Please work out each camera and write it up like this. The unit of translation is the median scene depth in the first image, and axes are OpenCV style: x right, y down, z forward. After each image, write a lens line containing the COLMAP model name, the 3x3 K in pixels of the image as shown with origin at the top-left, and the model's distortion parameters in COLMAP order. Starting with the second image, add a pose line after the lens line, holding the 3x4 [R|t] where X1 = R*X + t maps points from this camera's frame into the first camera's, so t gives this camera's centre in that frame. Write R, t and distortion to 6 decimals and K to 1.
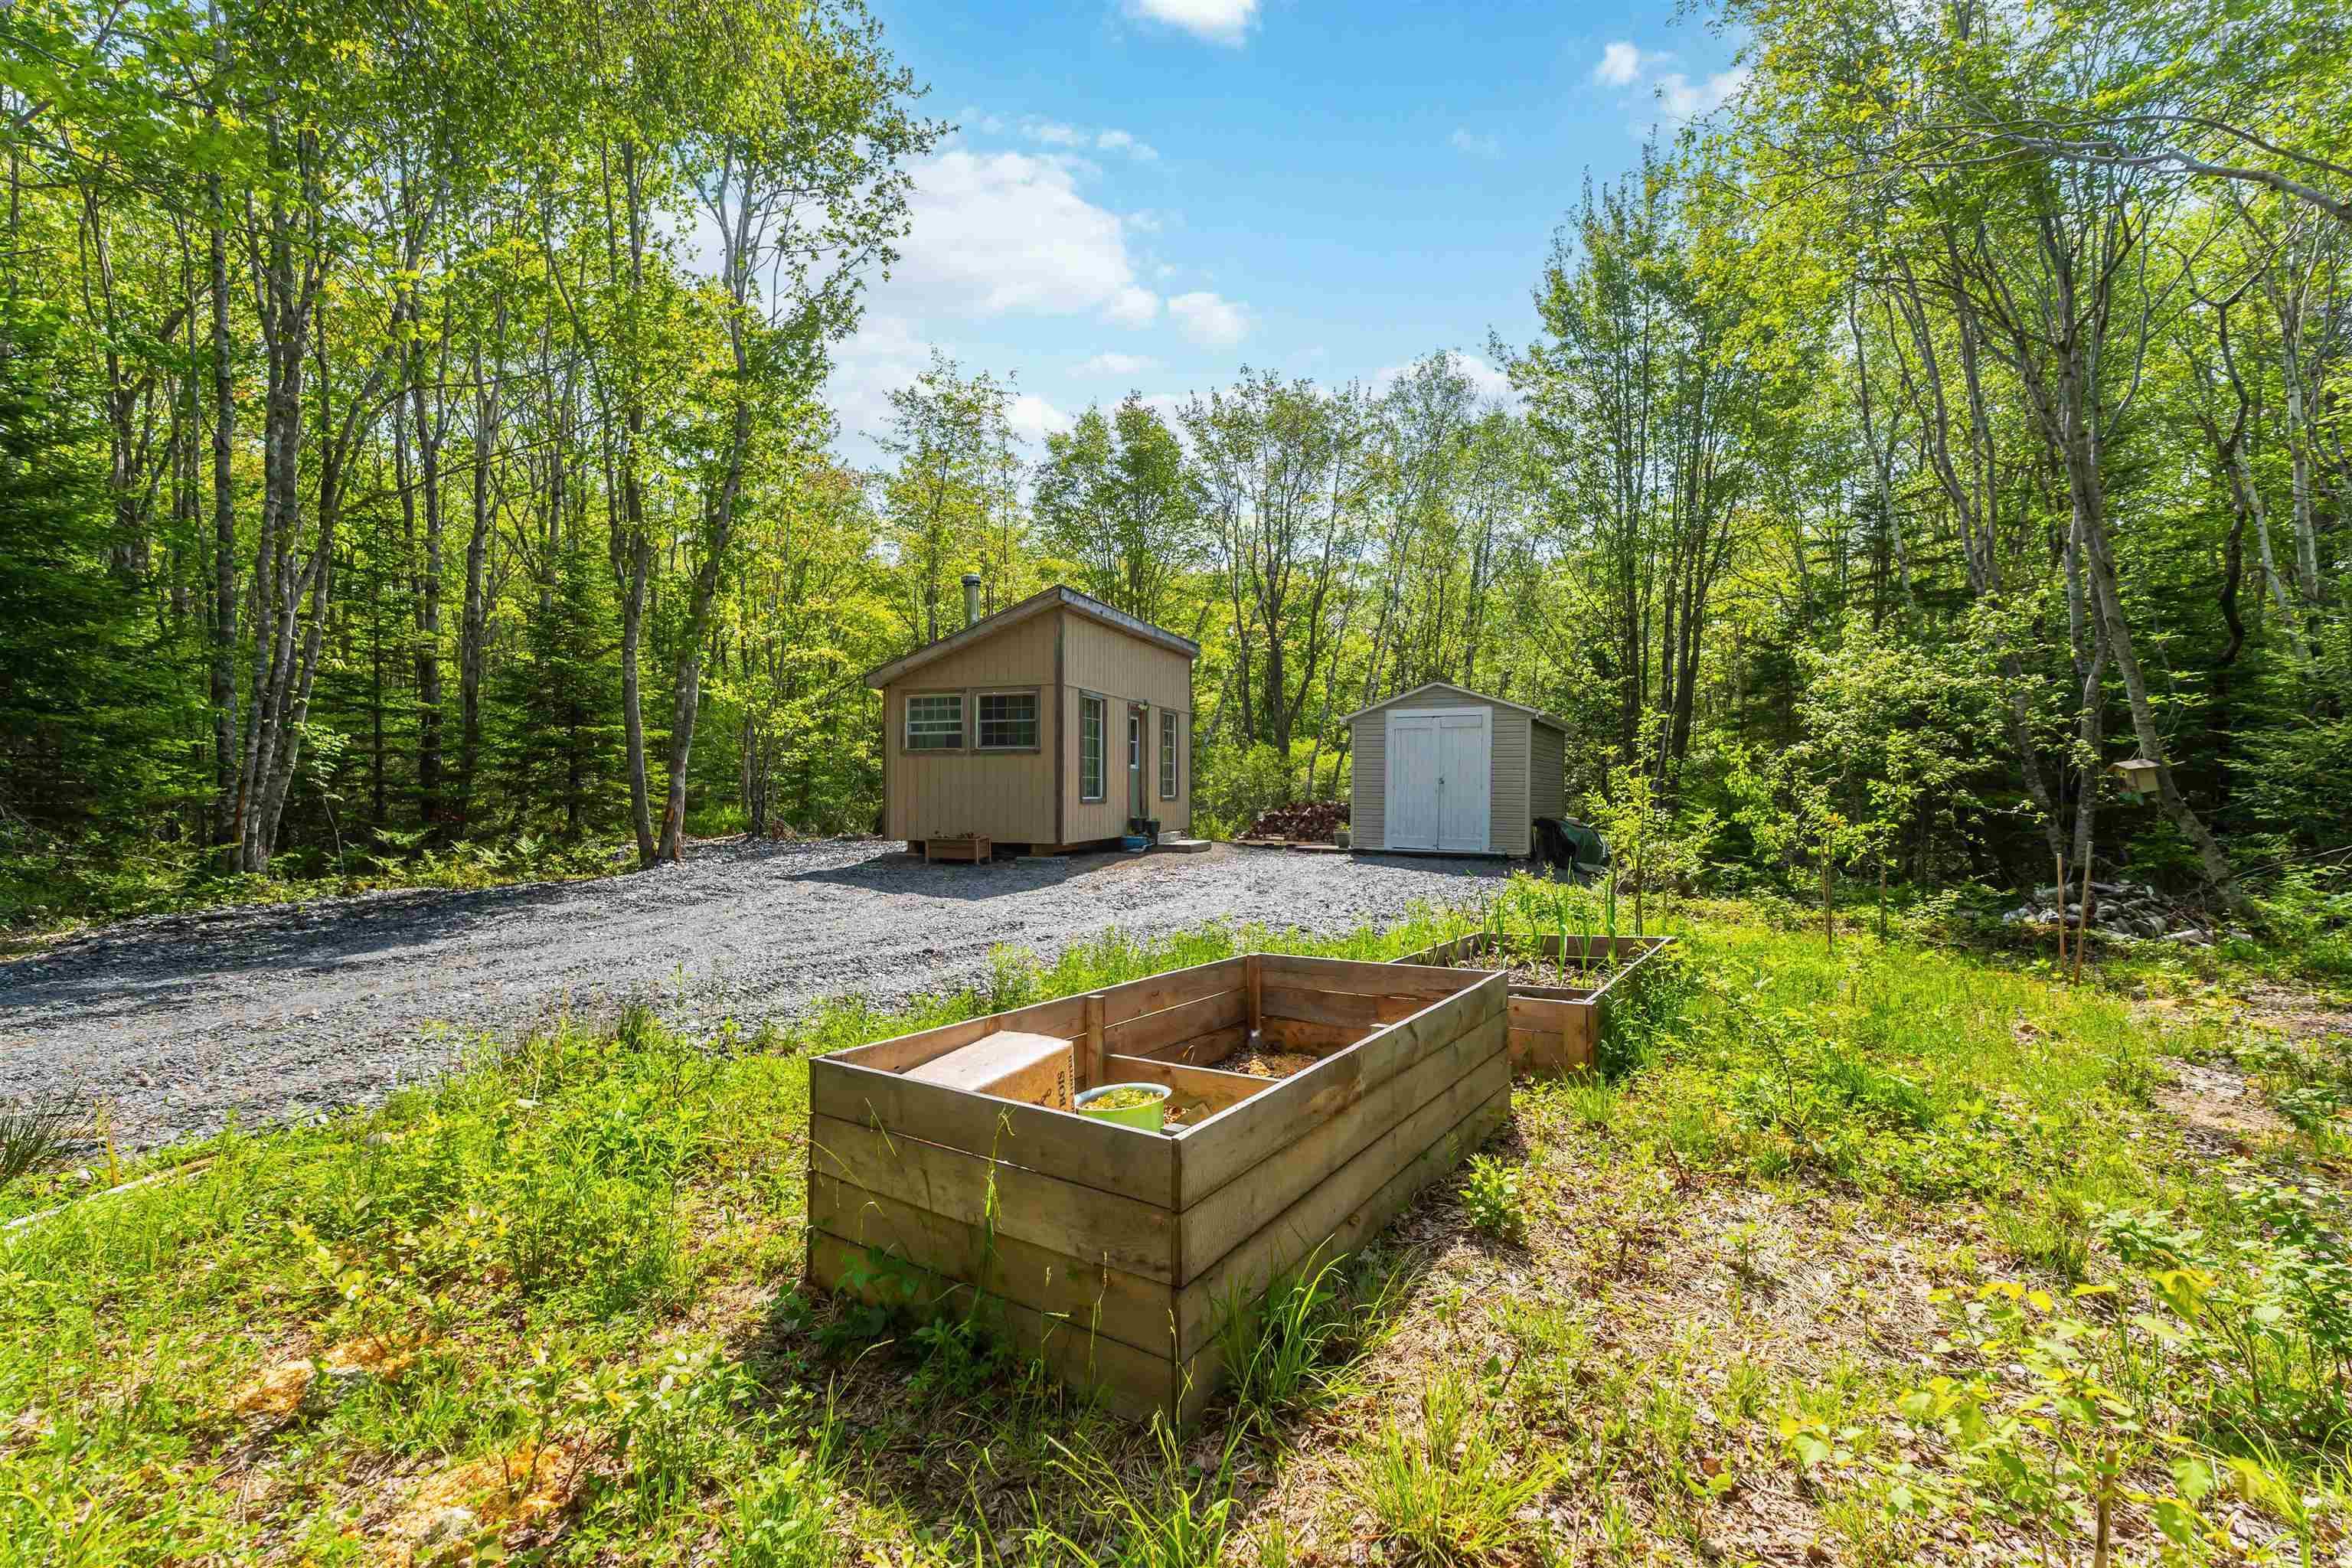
lens RADIAL K [[1031.9, 0, 1192.8], [0, 1031.9, 793.6], [0, 0, 1]] dist [0.007496, 0.001707]
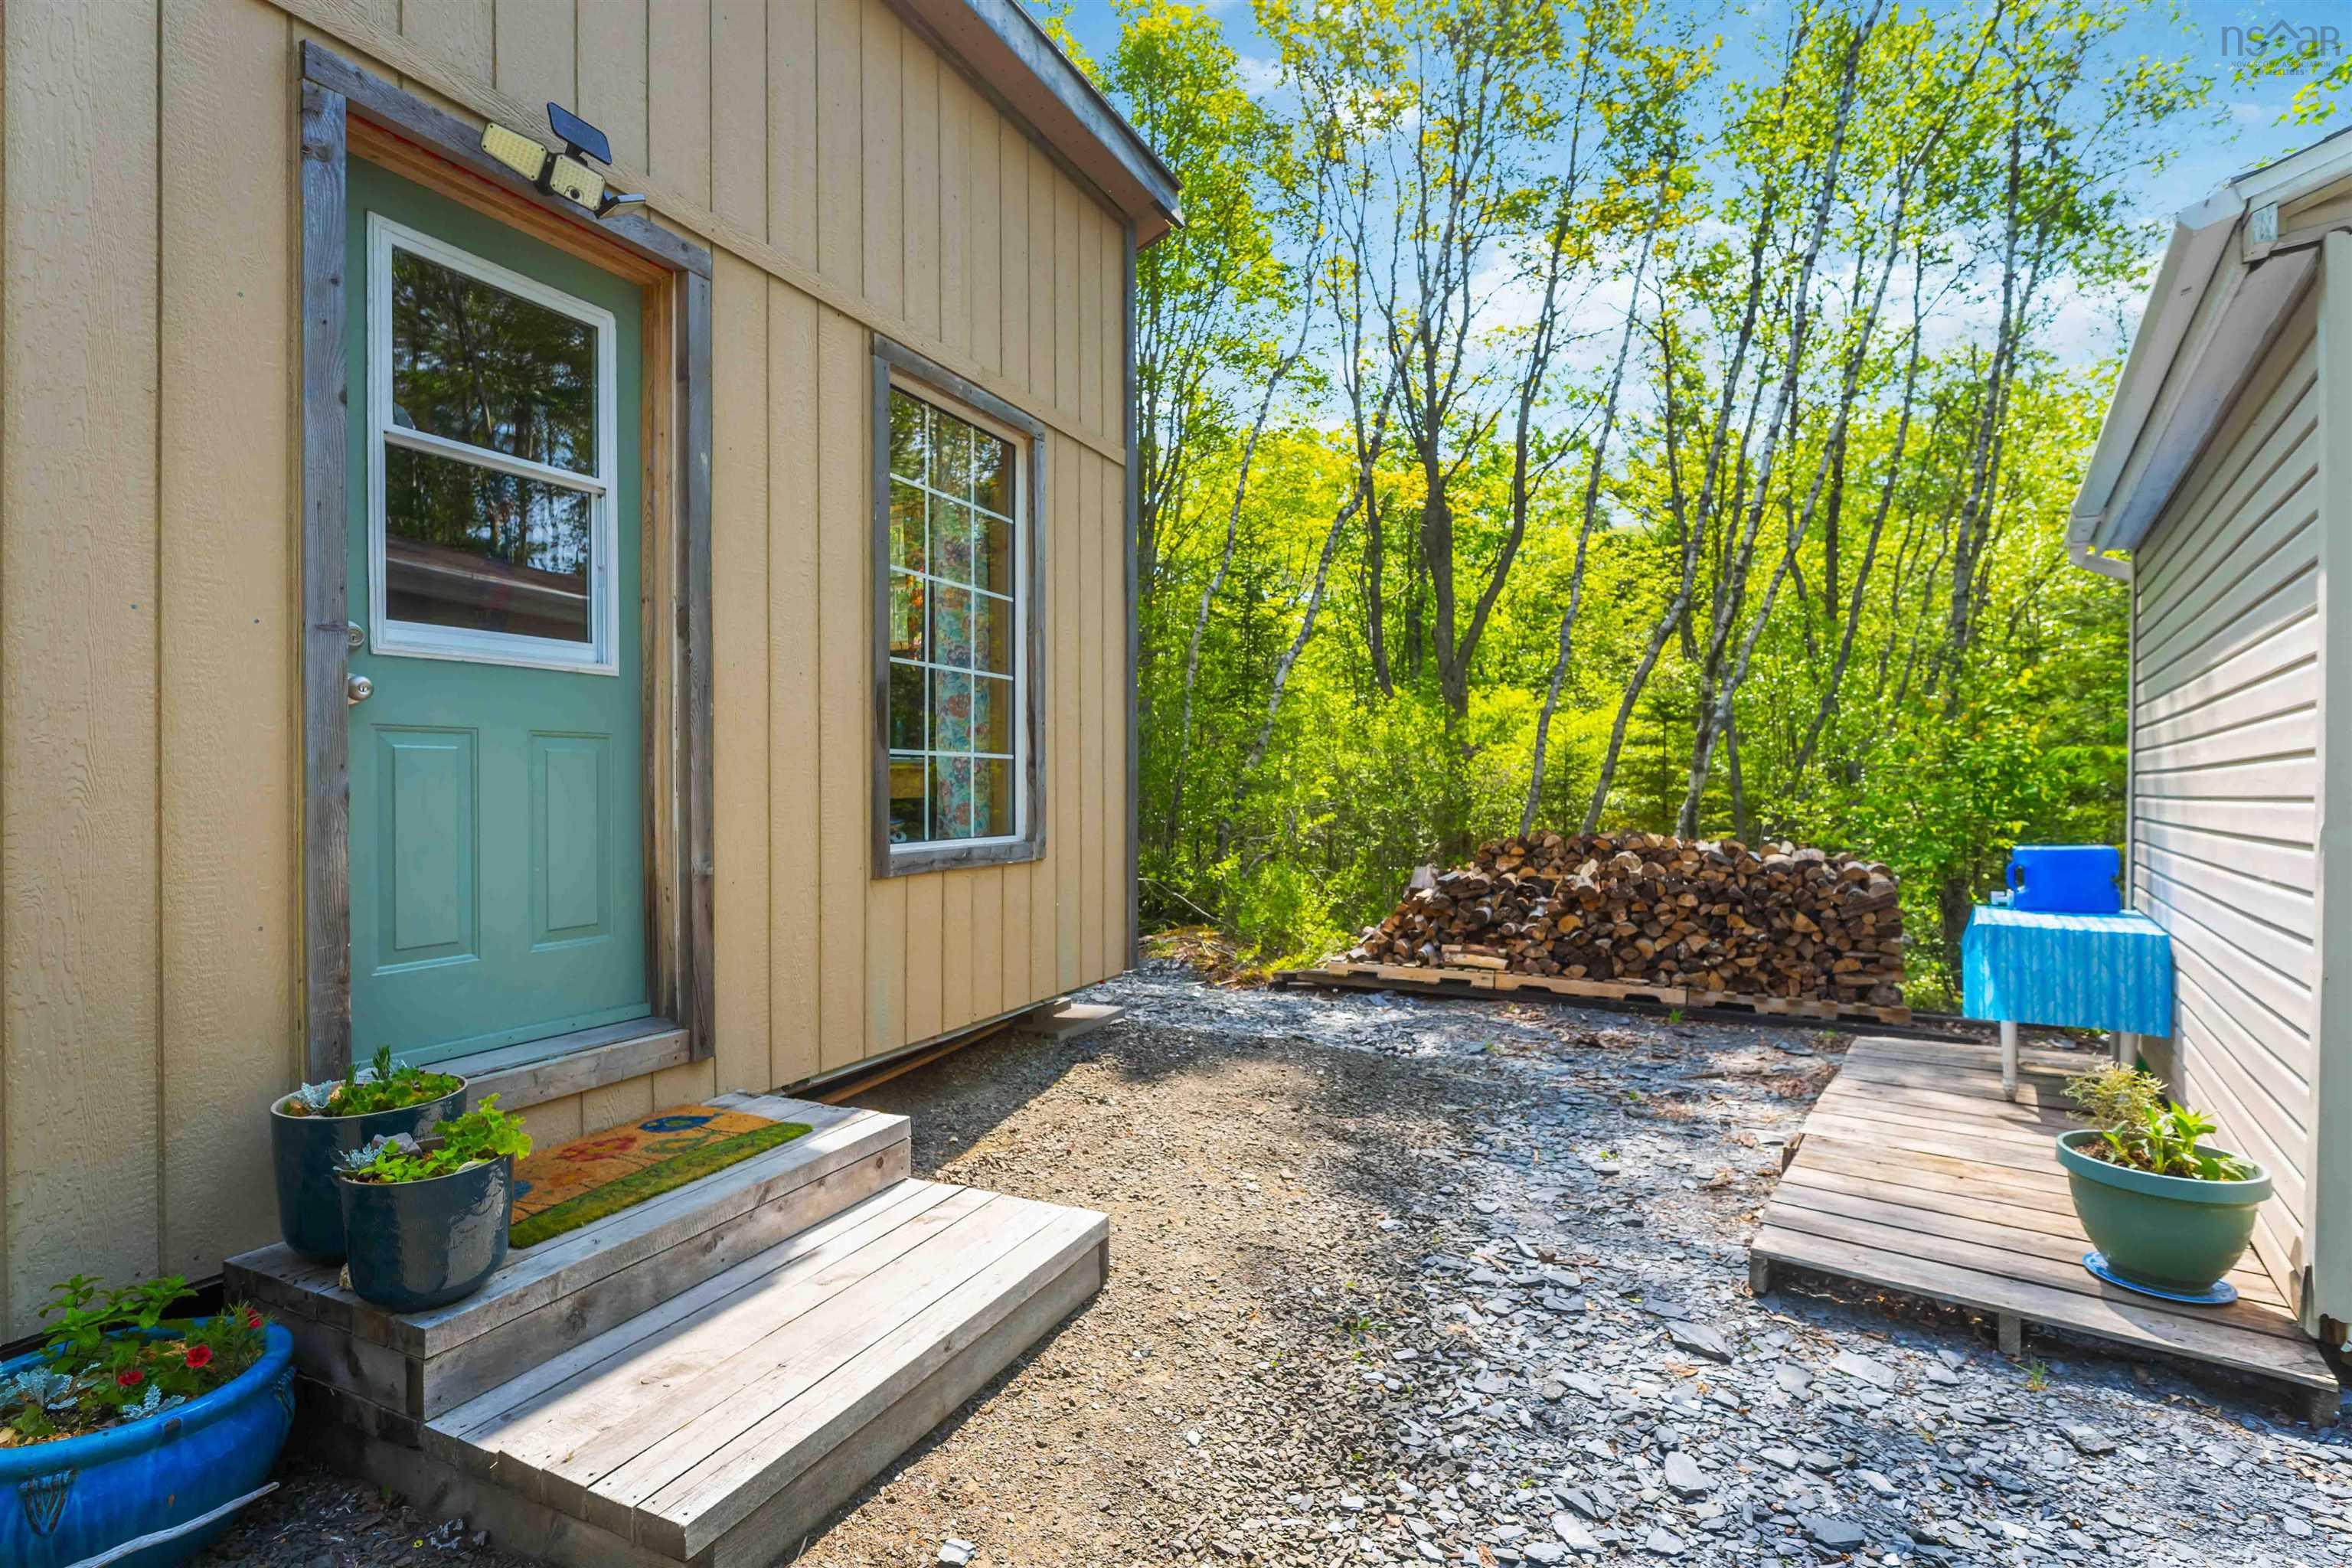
lens RADIAL K [[1188.6, 0, 1173.8], [0, 1188.6, 789.6], [0, 0, 1]] dist [-0.003344, 0.003129]
pose [[0.993343, 0.000743, -0.115192, 0.044765], [-0.000904, 0.999999, -0.001351, -0.008219], [0.115191, 0.001446, 0.993342, 0.888123]]
